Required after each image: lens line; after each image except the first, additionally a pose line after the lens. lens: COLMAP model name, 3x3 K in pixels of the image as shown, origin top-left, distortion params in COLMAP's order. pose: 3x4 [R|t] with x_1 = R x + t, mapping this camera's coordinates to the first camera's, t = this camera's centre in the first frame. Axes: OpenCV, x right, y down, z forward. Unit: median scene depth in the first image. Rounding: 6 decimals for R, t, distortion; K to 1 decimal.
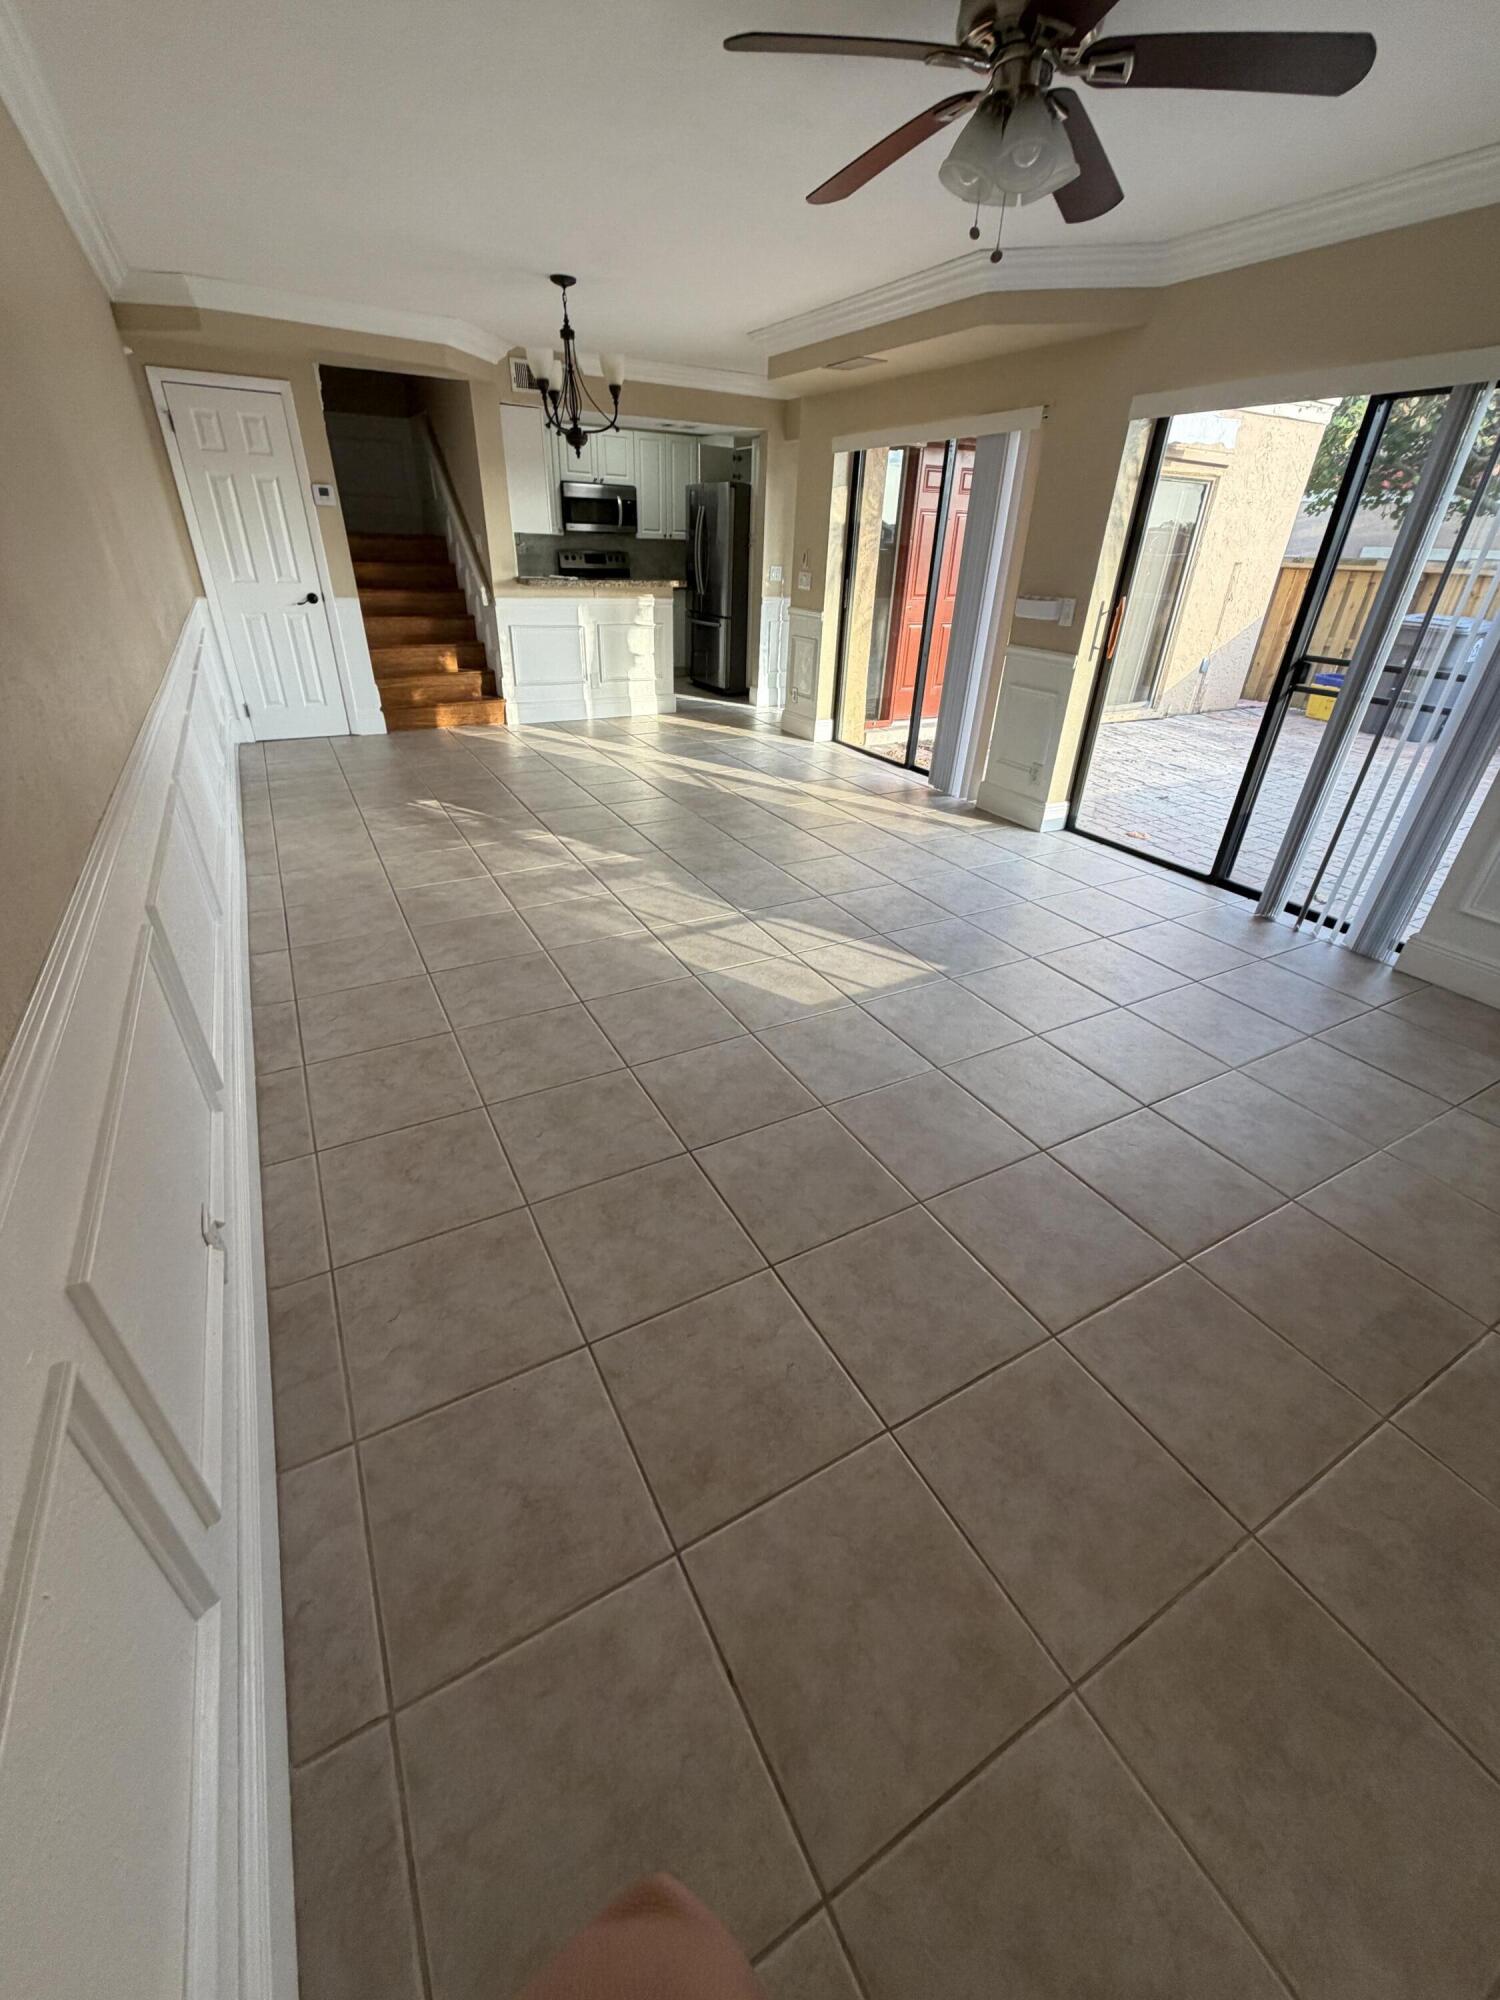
lens RADIAL K [[792.0, 0, 755.8], [0, 792.0, 994.2], [0, 0, 1]] dist [-0.000437, -0.000070]
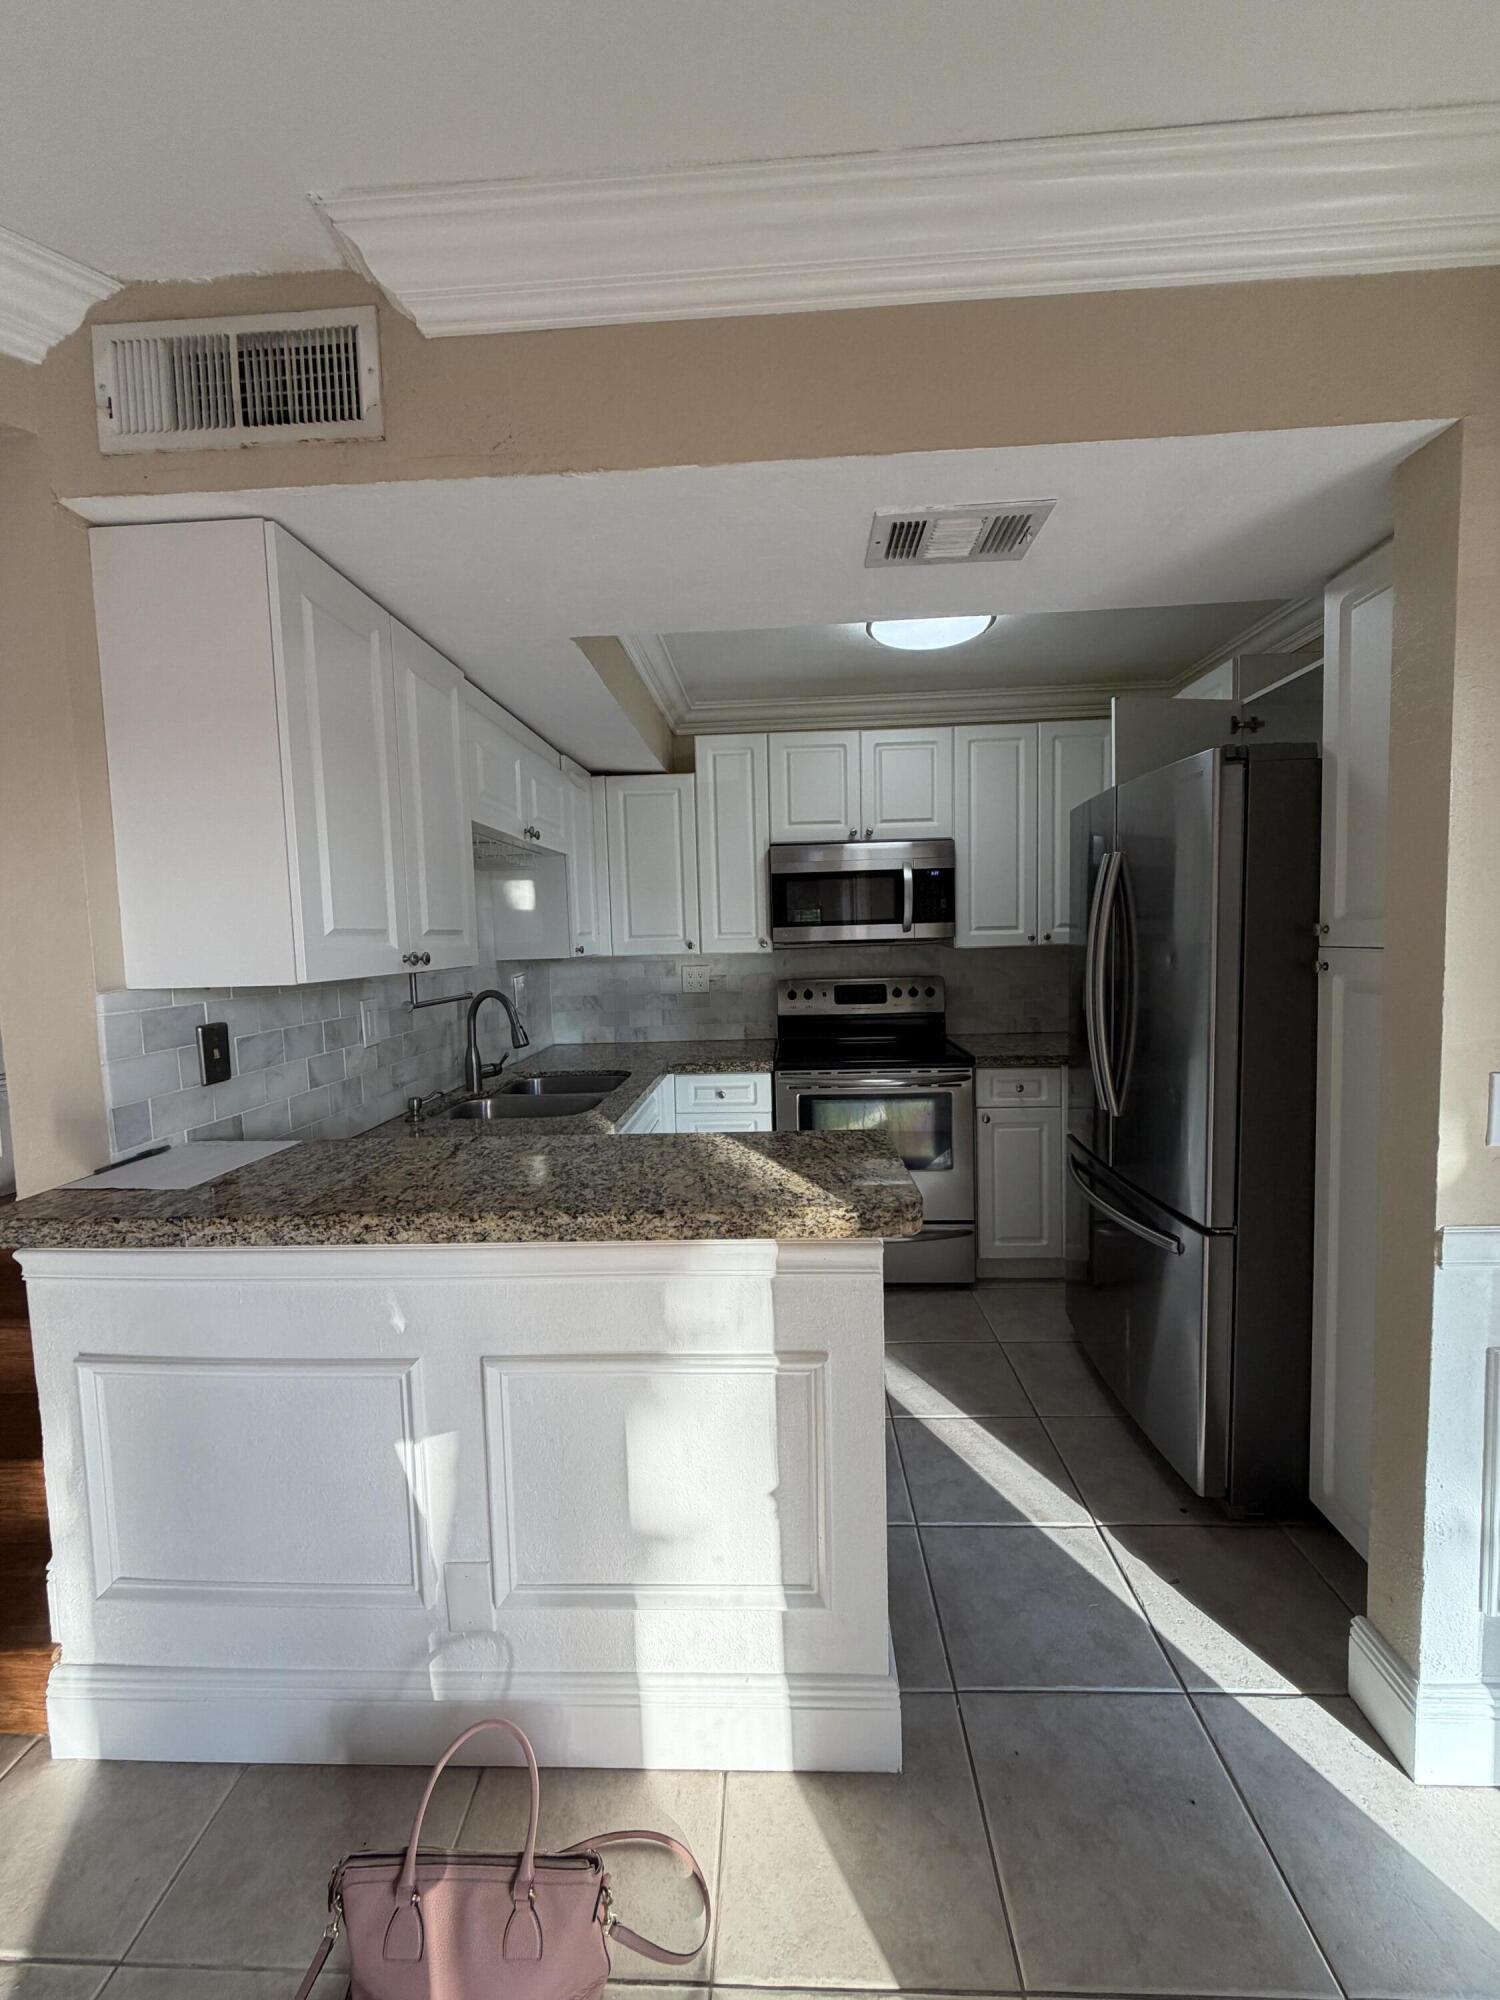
lens RADIAL K [[792.0, 0, 755.8], [0, 792.0, 994.2], [0, 0, 1]] dist [-0.000437, -0.000070]
pose [[0.847228, -0.020488, -0.530834, -0.034051], [-0.211697, 0.903463, -0.372746, -0.585608], [0.487226, 0.428177, 0.761102, 1.000257]]
